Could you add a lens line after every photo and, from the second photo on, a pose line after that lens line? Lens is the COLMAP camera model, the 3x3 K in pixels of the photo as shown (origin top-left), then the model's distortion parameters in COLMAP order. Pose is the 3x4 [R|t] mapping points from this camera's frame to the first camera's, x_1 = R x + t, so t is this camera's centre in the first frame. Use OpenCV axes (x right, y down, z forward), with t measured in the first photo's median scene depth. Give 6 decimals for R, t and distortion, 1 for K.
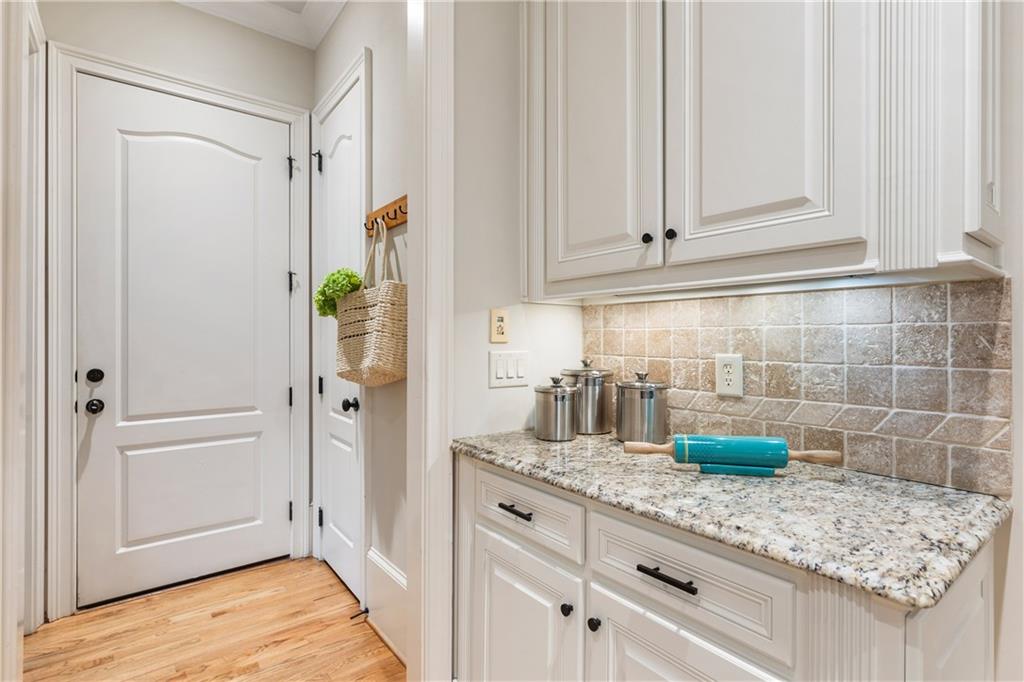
lens RADIAL K [[497.6, 0, 512.0], [0, 497.6, 341.0], [0, 0, 1]] dist [0.000124, -0.000002]
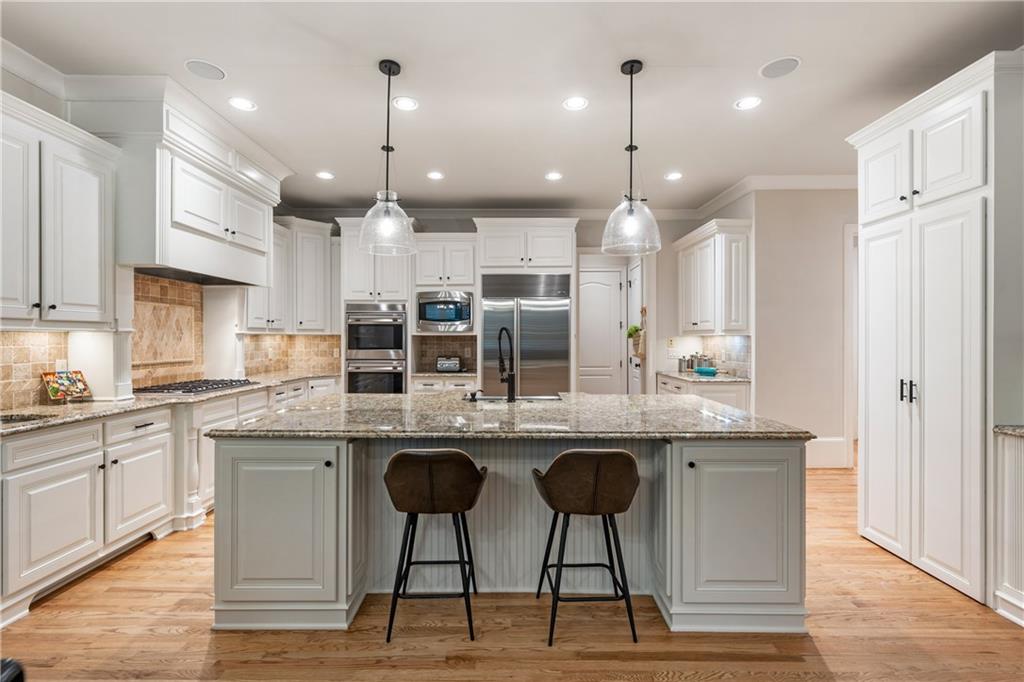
lens RADIAL K [[465.0, 0, 509.3], [0, 465.0, 339.0], [0, 0, 1]] dist [-0.000150, 0.000257]
pose [[0.786867, 0.000248, -0.617122, 1.032230], [-0.002206, 0.999995, -0.002411, -0.039176], [0.617118, 0.003258, 0.786864, -2.210500]]
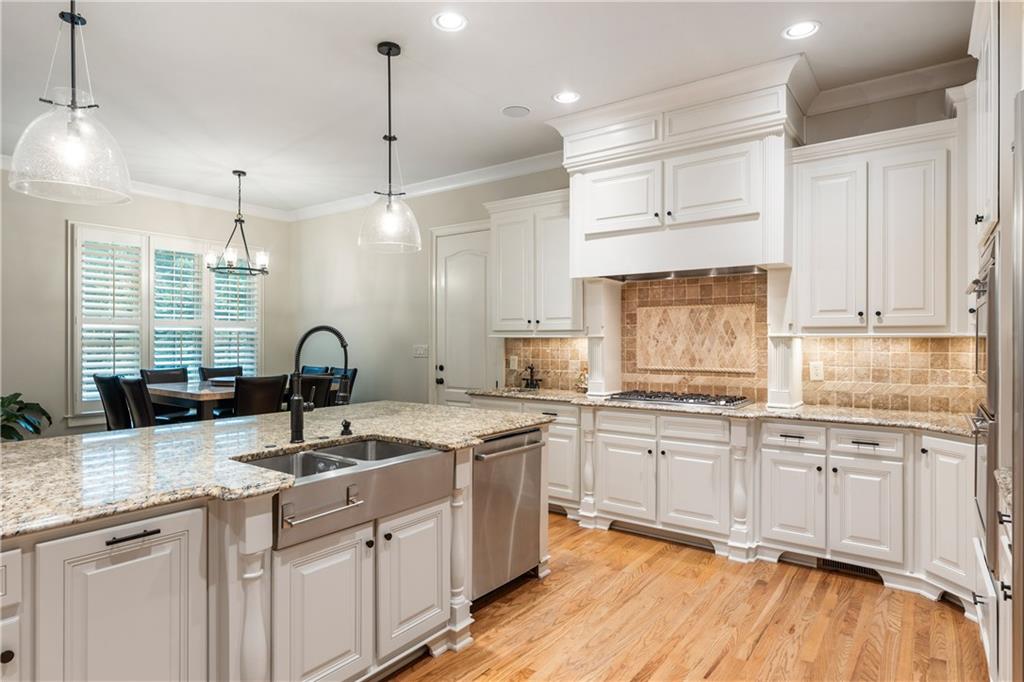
lens RADIAL K [[577.2, 0, 512.0], [0, 577.2, 341.0], [0, 0, 1]] dist [0.003341, 0.000000]
pose [[-0.960857, -0.003123, -0.277026, -0.027643], [-0.004568, 0.999979, 0.004570, -0.059735], [0.277006, 0.005657, -0.960852, 0.364256]]
